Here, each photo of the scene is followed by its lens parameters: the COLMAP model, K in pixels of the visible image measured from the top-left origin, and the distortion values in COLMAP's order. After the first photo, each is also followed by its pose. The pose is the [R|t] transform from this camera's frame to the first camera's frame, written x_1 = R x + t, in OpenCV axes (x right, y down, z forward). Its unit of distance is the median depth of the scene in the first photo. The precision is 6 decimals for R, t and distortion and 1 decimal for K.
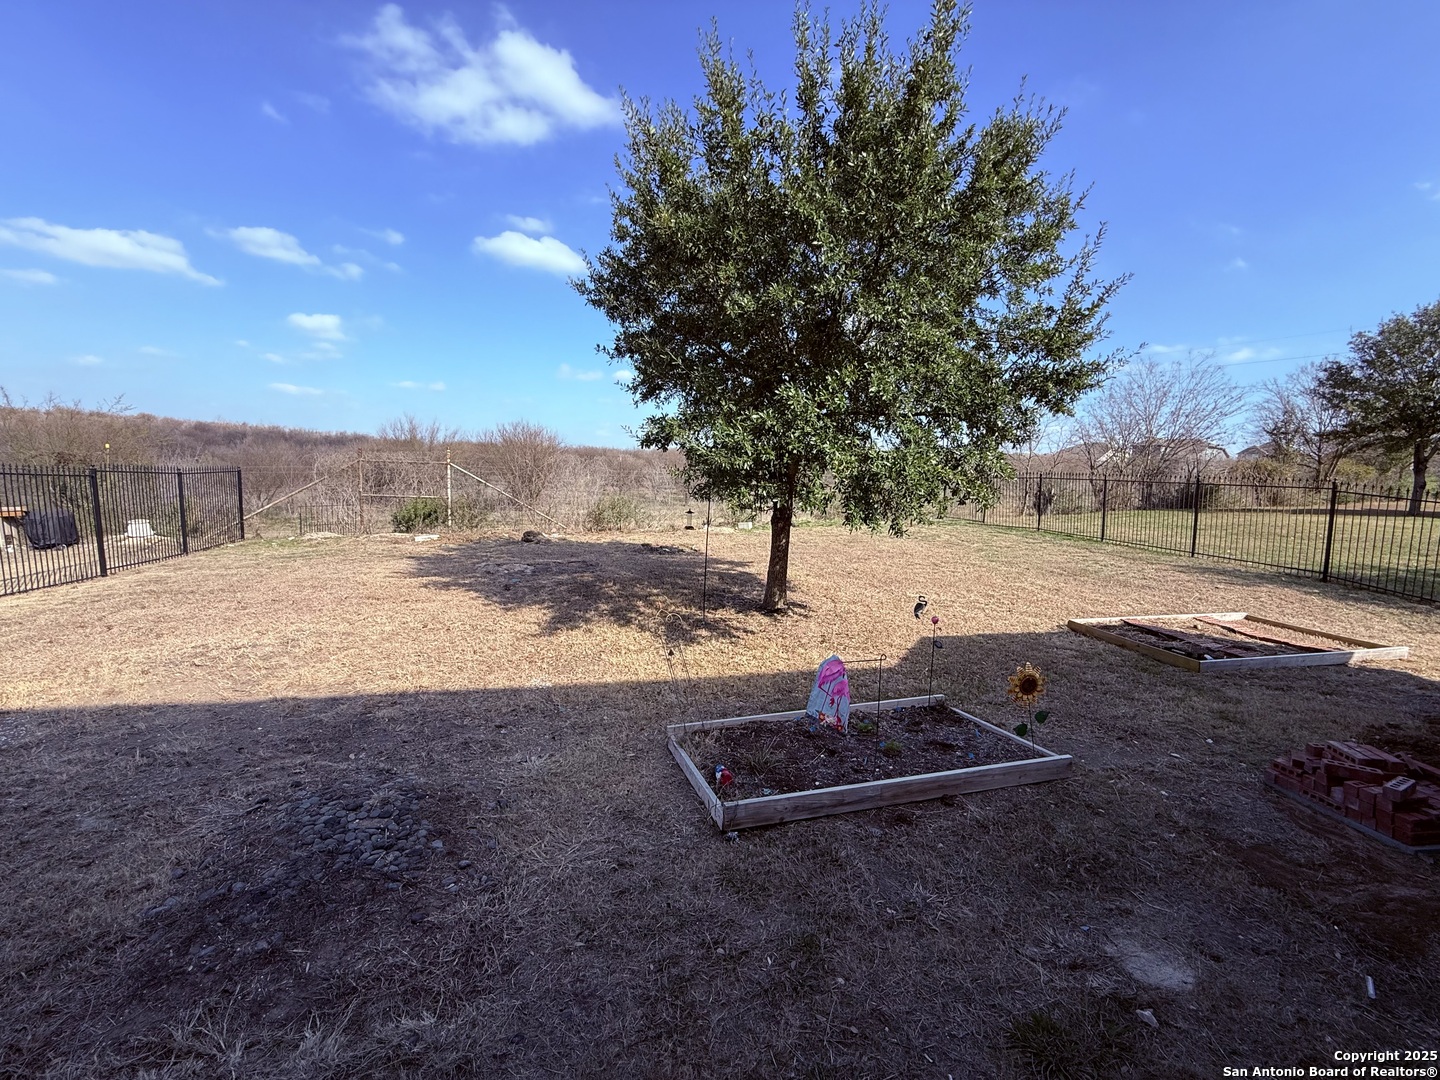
lens RADIAL K [[574.5, 0, 714.6], [0, 574.5, 540.5], [0, 0, 1]] dist [-0.000823, 0.000219]
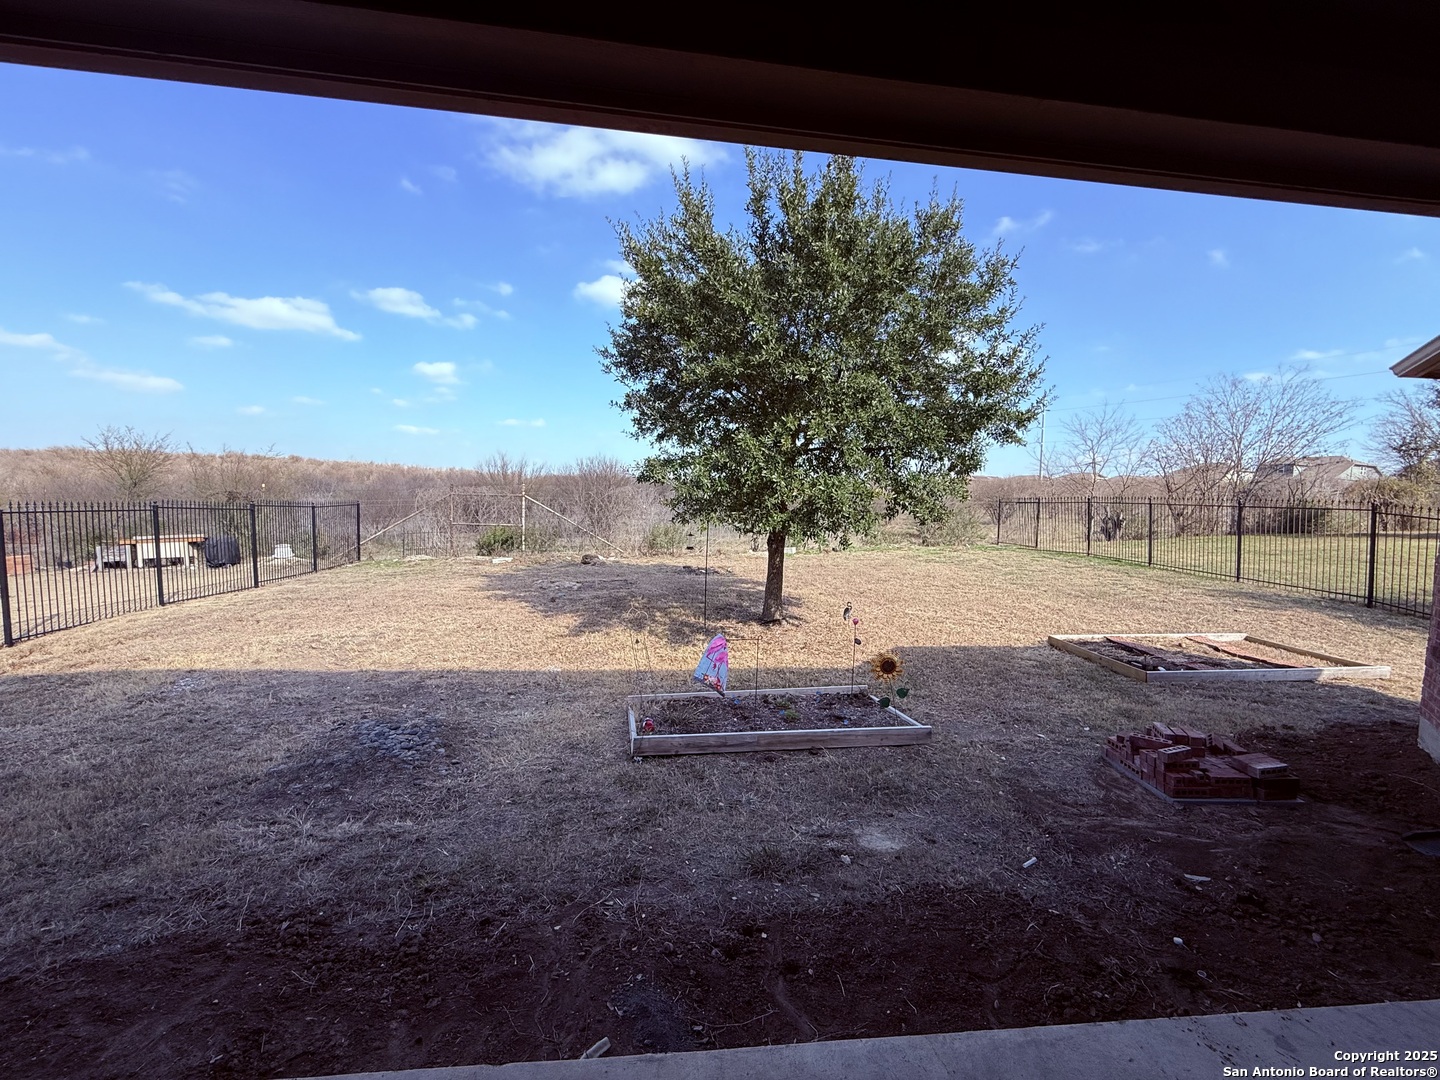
lens RADIAL K [[574.5, 0, 714.6], [0, 574.5, 540.5], [0, 0, 1]] dist [-0.000823, 0.000219]
pose [[0.989441, -0.001916, -0.144922, 0.194675], [-0.005147, 0.998817, -0.048347, 0.020936], [0.144843, 0.048582, 0.988261, -0.179606]]
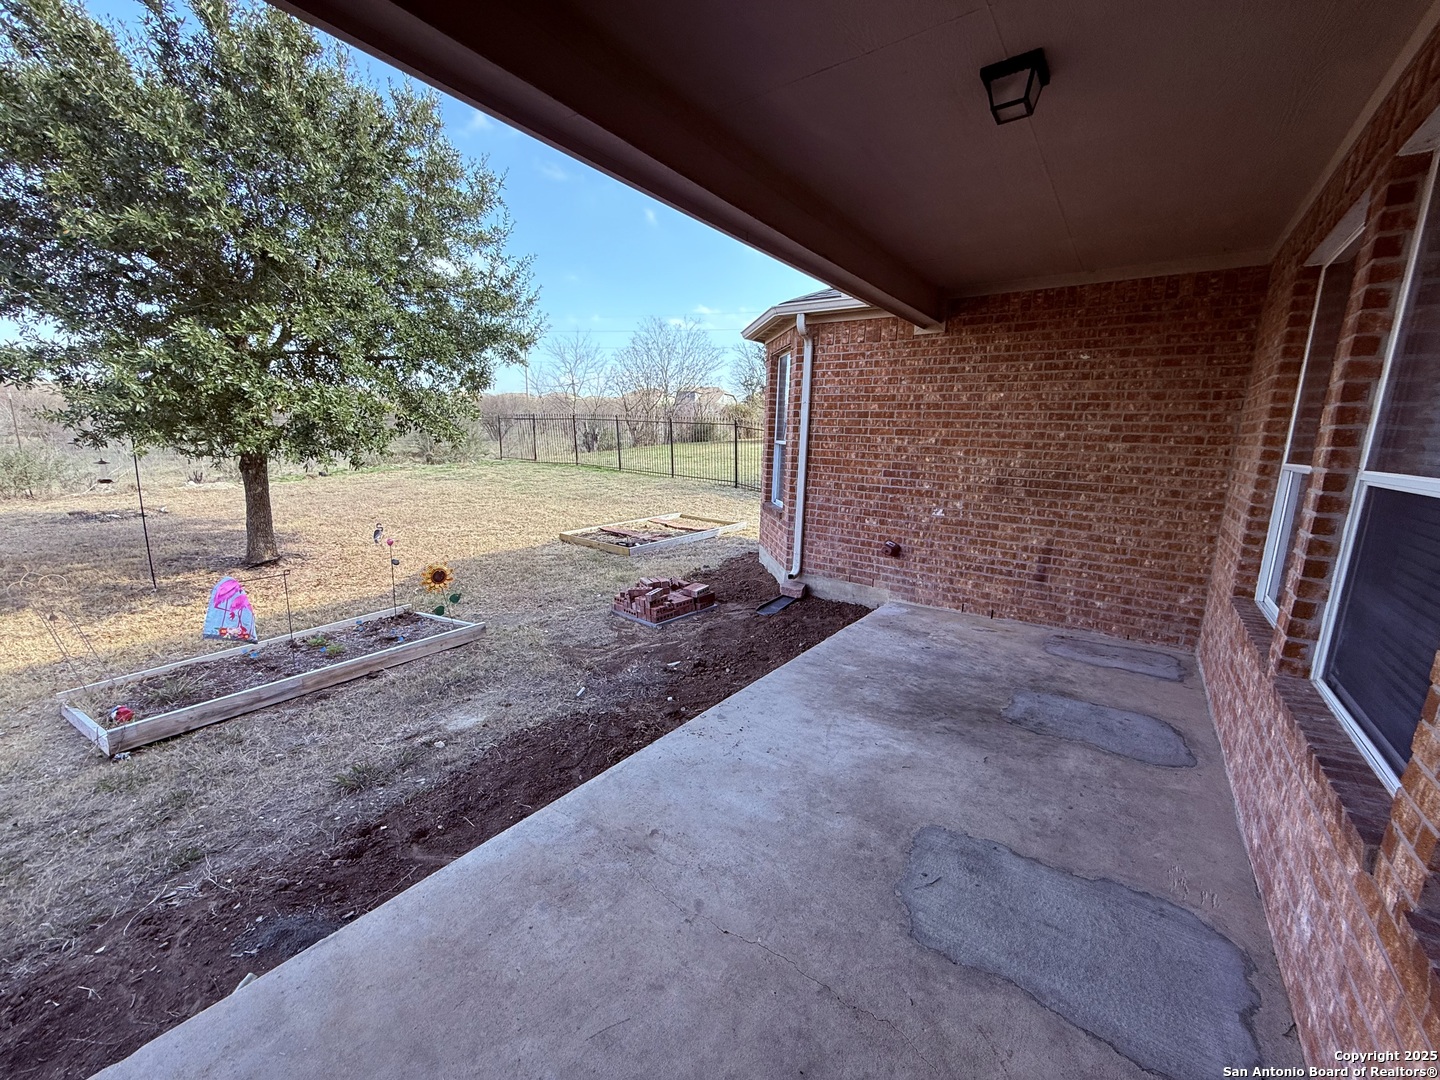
lens RADIAL K [[576.7, 0, 720.0], [0, 576.7, 536.3], [0, 0, 1]] dist [-0.000730, -0.000125]
pose [[0.774776, -0.132786, 0.618134, 0.132038], [0.076324, 0.990189, 0.117045, 0.029786], [-0.627612, -0.043505, 0.777310, -0.243099]]
